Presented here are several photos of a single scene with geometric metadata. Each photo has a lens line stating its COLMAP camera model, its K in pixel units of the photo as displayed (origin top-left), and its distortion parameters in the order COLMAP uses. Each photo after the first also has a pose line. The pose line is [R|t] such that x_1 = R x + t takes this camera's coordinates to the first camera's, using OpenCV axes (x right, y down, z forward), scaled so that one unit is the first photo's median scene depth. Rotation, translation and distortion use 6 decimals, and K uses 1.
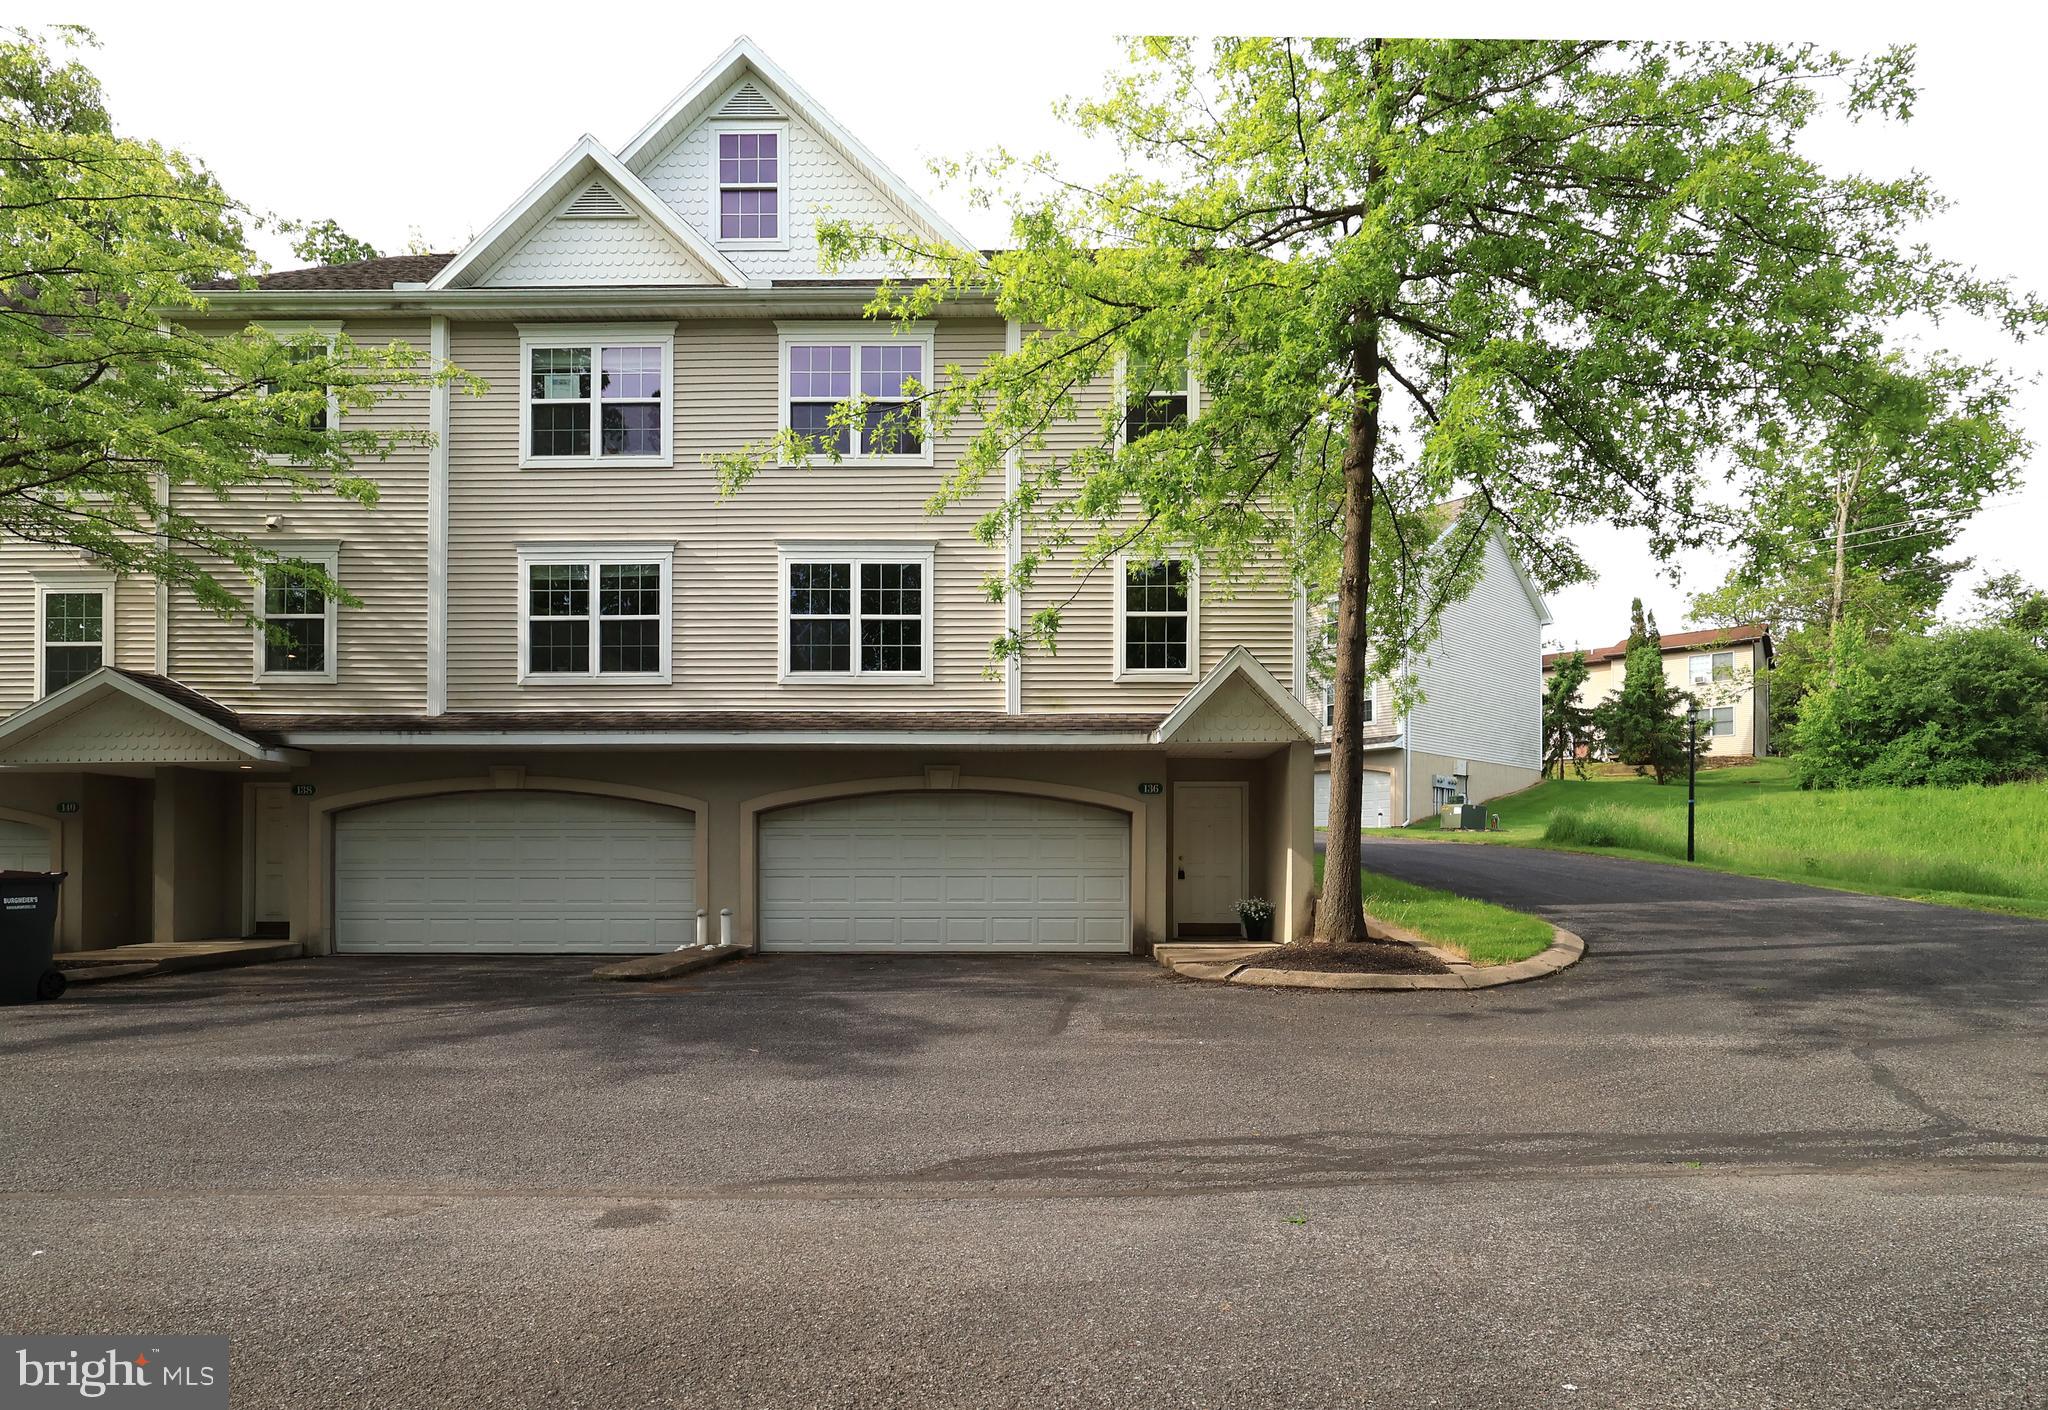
lens RADIAL K [[698.6, 0, 1028.1], [0, 698.6, 828.5], [0, 0, 1]] dist [0.000352, 0.000039]
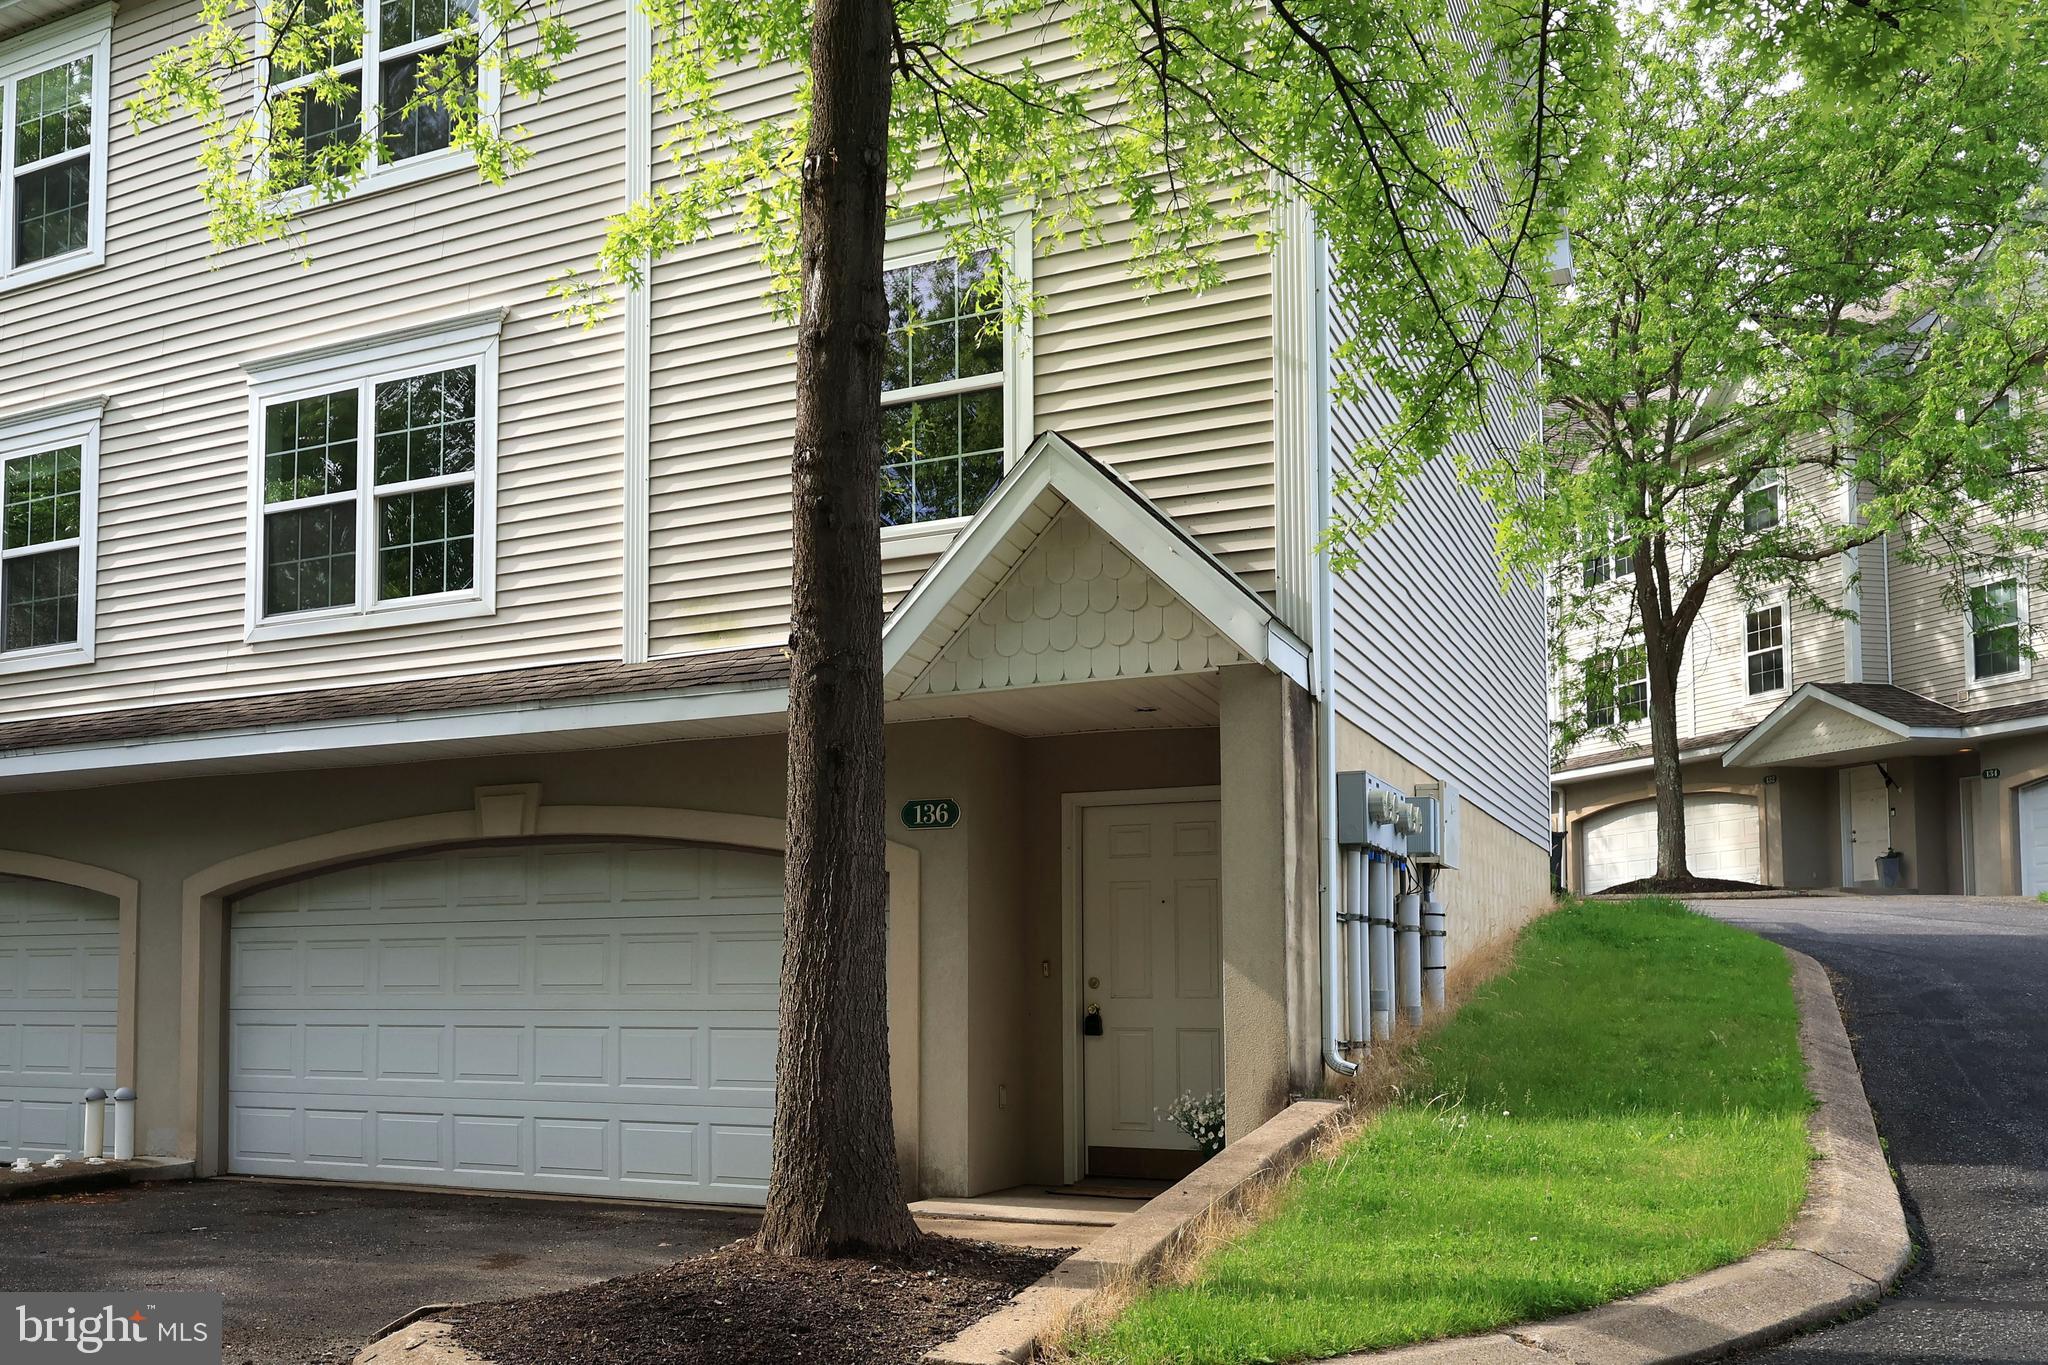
lens RADIAL K [[1856.0, 0, 756.3], [0, 1856.0, 780.3], [0, 0, 1]] dist [-0.007745, 0.000640]
pose [[0.879258, -0.056780, -0.472950, 0.603183], [0.025816, 0.997091, -0.071713, -0.001129], [0.475646, 0.050845, 0.878166, -0.003987]]
